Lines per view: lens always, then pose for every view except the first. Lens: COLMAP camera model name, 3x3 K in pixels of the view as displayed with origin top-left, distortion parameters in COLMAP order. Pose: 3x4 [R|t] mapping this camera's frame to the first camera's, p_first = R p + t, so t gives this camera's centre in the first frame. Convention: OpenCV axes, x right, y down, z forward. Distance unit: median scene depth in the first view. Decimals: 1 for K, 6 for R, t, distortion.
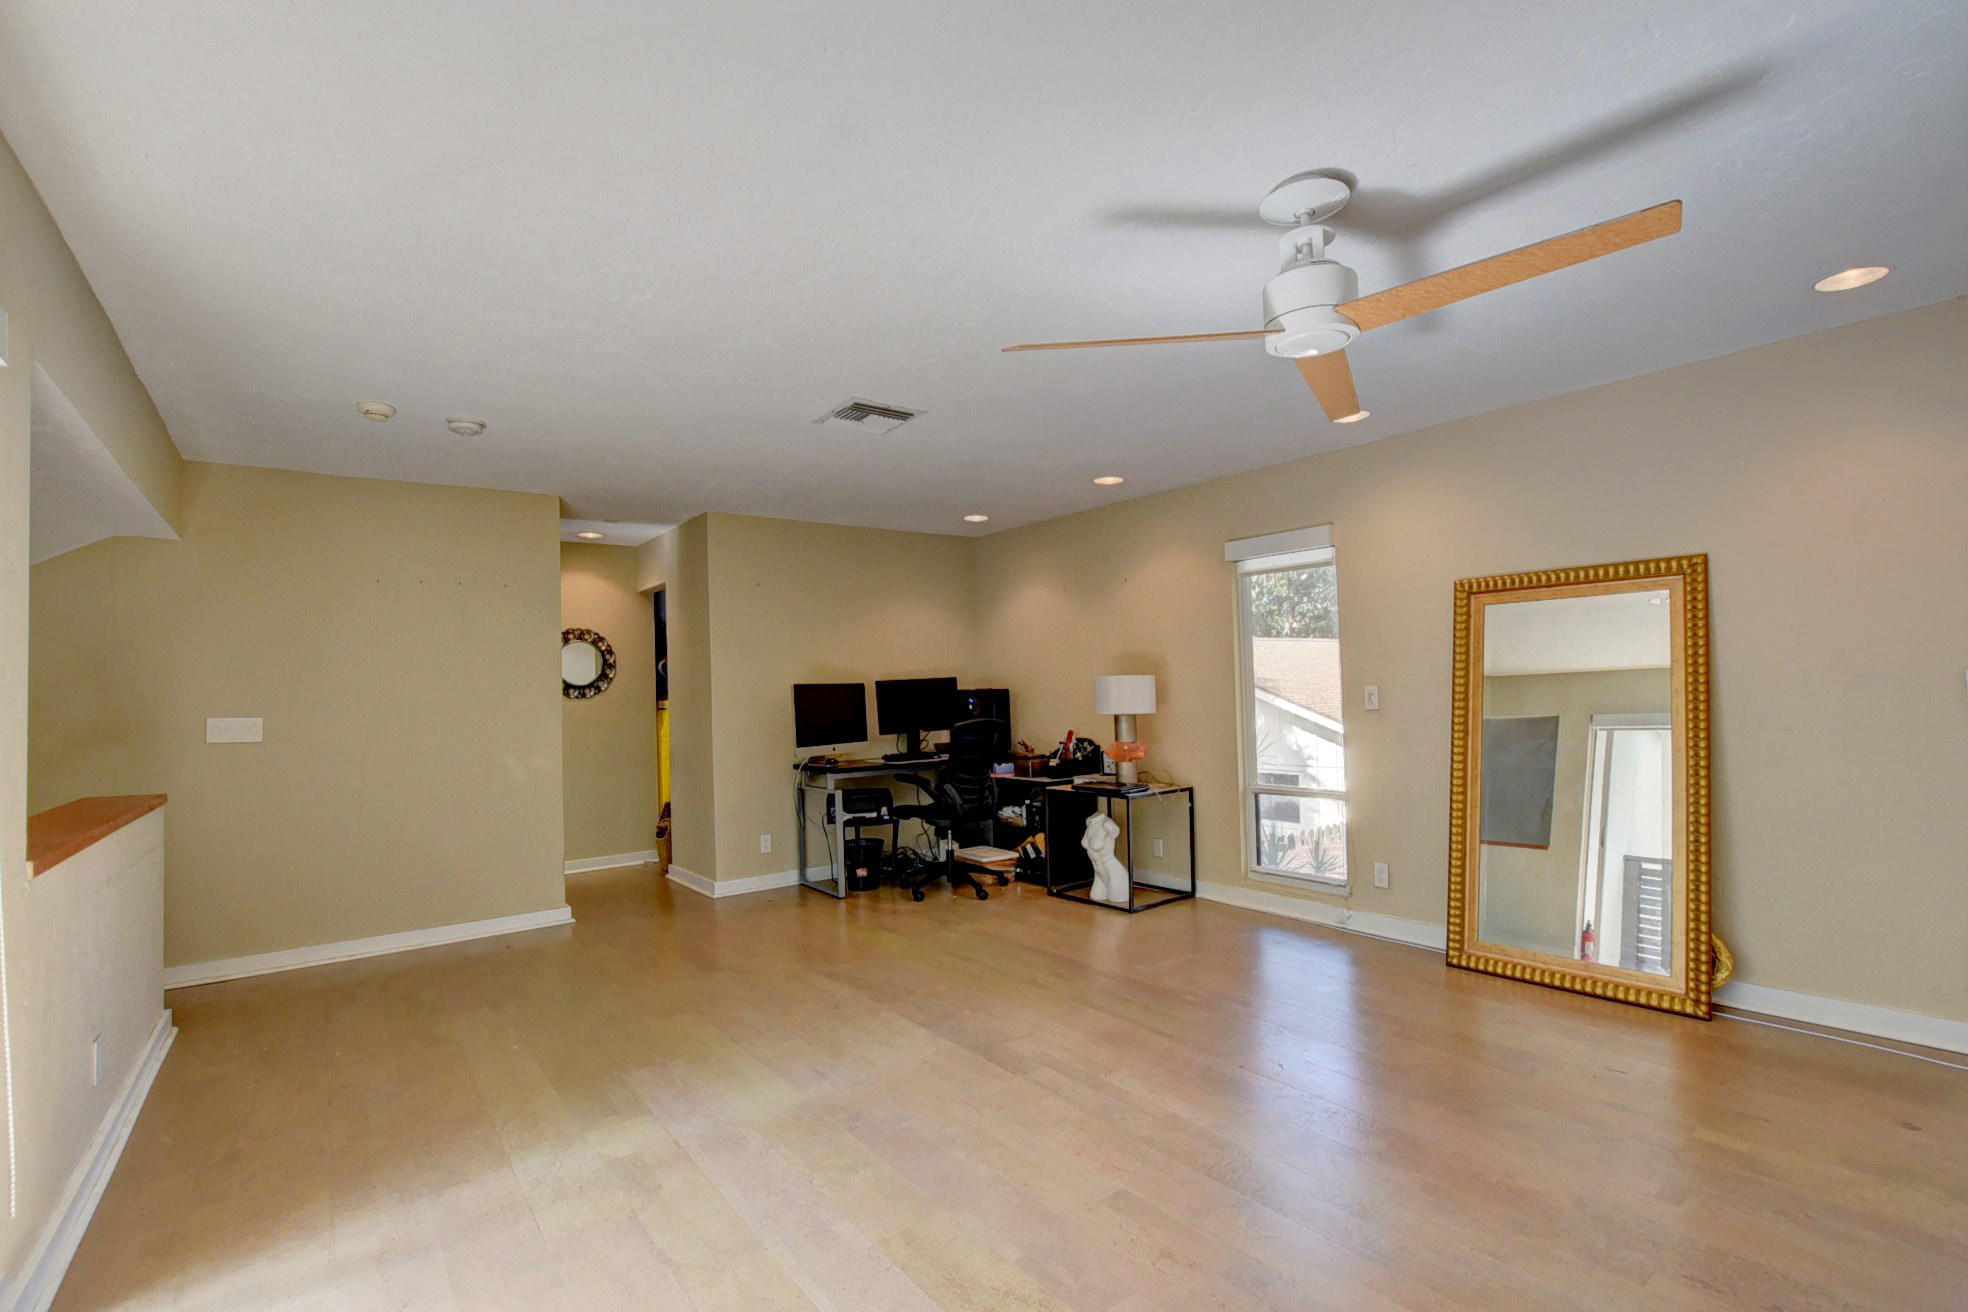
lens RADIAL K [[880.1, 0, 994.0], [0, 880.1, 669.6], [0, 0, 1]] dist [-0.018453, 0.000916]
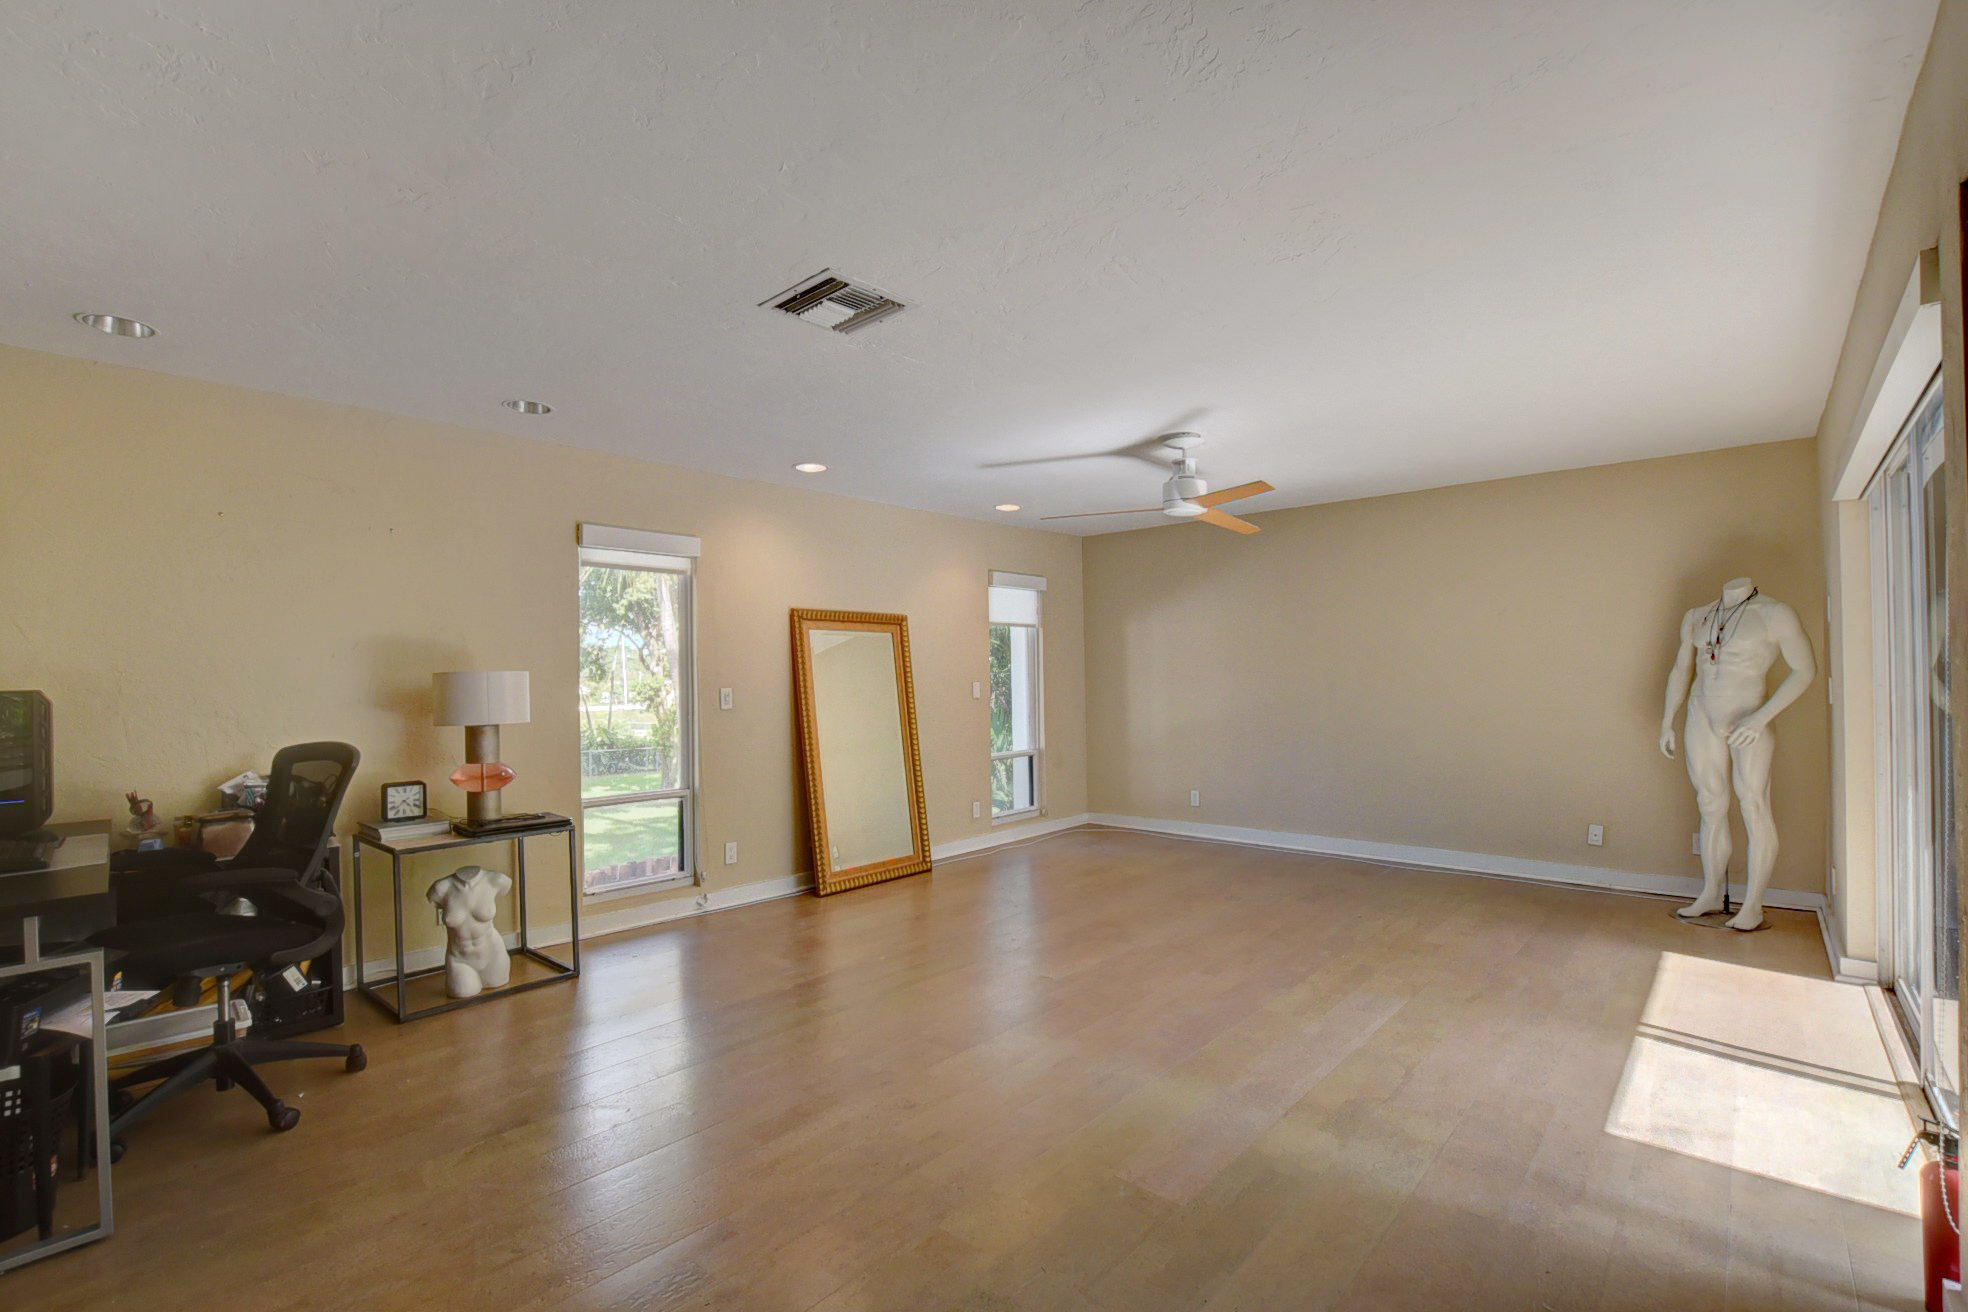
lens RADIAL K [[880.1, 0, 994.0], [0, 880.1, 669.6], [0, 0, 1]] dist [-0.018453, 0.000916]
pose [[-0.187422, 0.043666, 0.981309, -0.807001], [-0.004883, 0.998958, -0.045383, 0.048398], [-0.982267, -0.013297, -0.187013, 0.939210]]
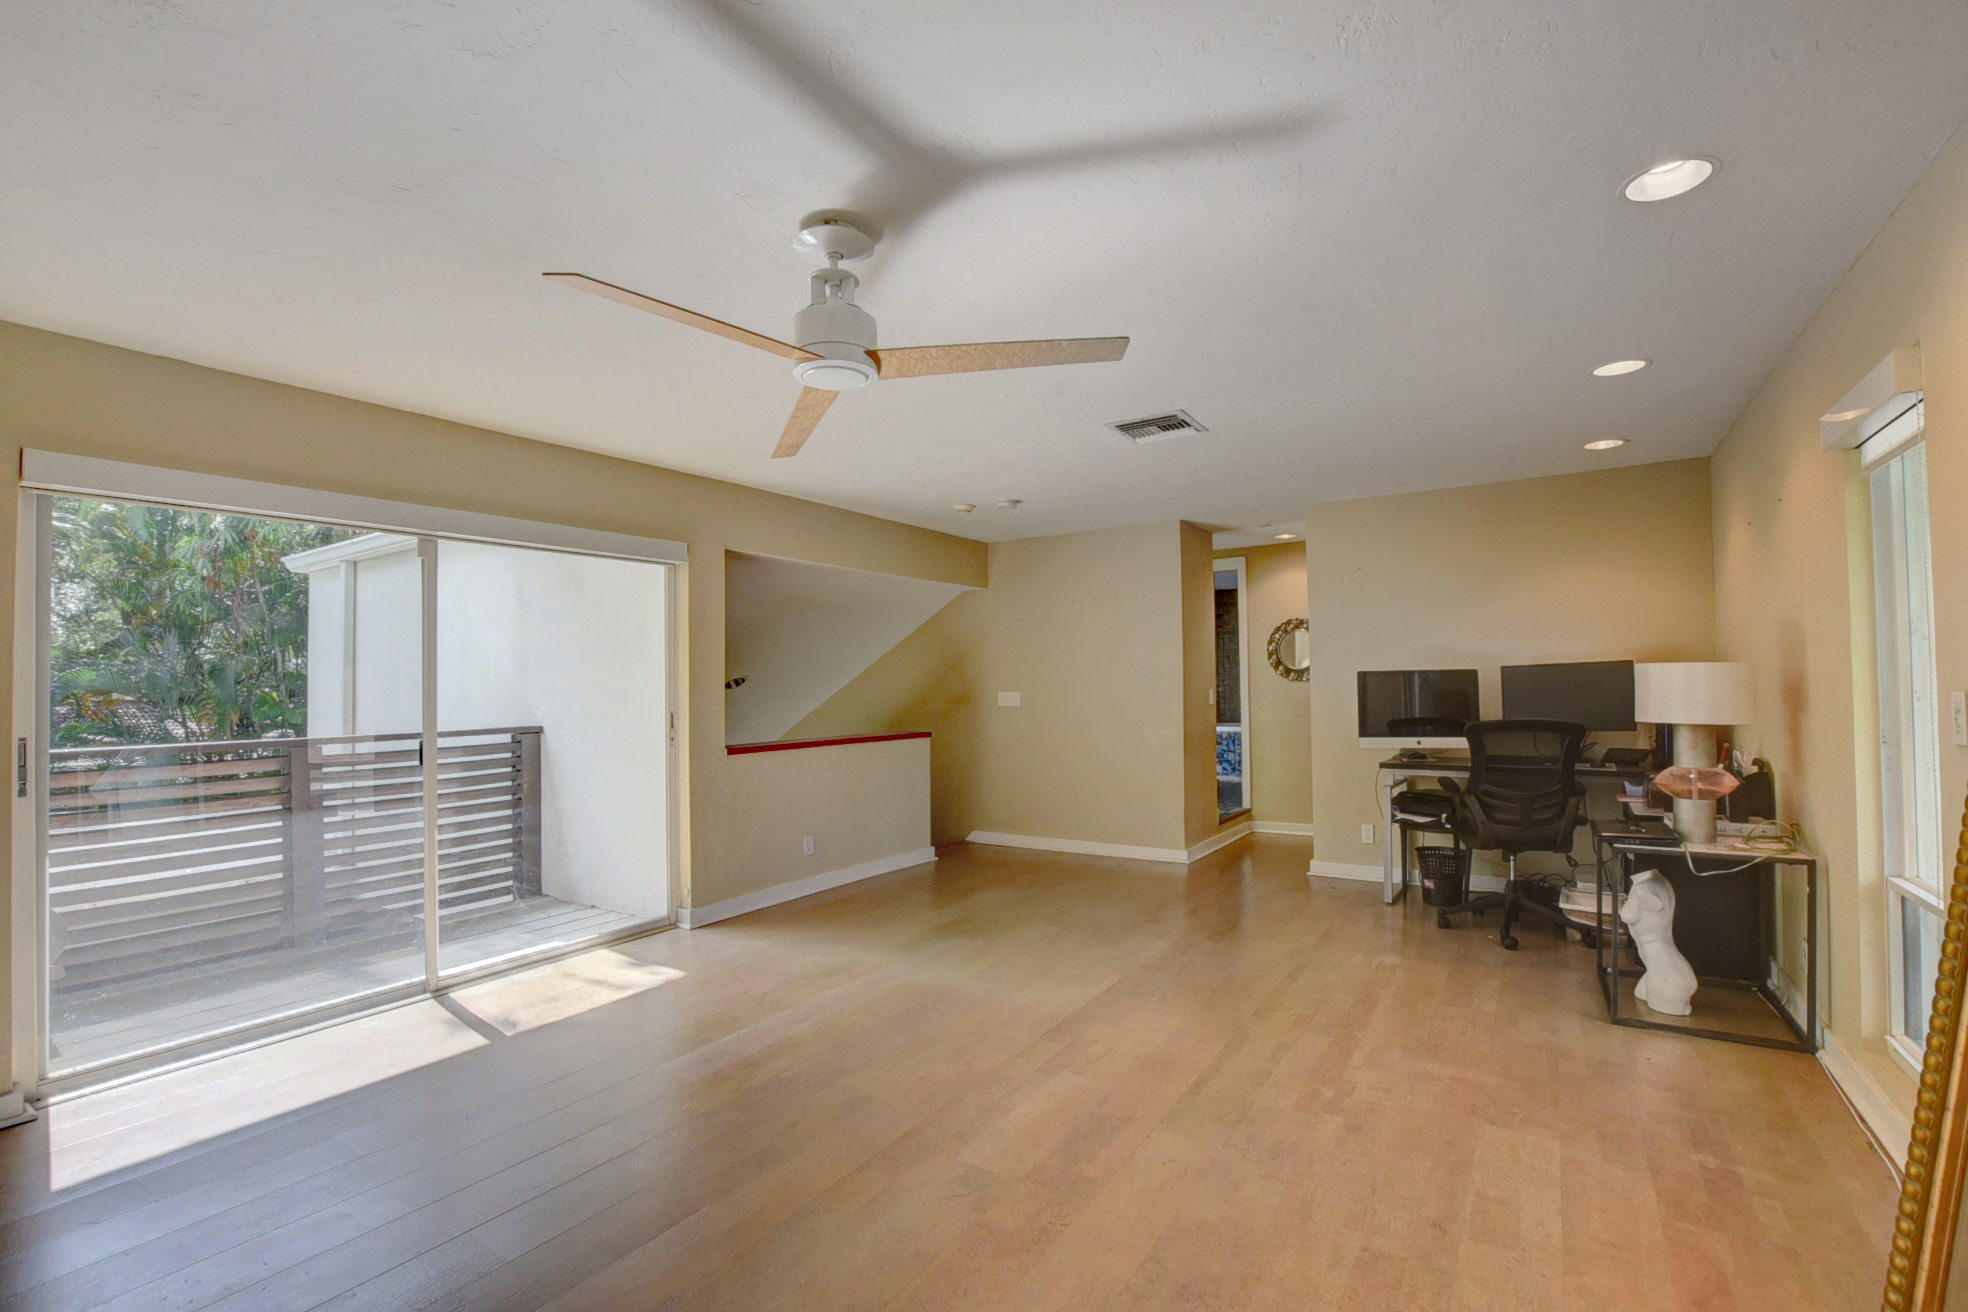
lens RADIAL K [[864.6, 0, 984.0], [0, 864.6, 656.0], [0, 0, 1]] dist [-0.021583, 0.000034]
pose [[0.322778, -0.010003, -0.946422, 0.739128], [0.026395, 0.999650, -0.001564, -0.013445], [0.946107, -0.024476, 0.322929, 0.423189]]
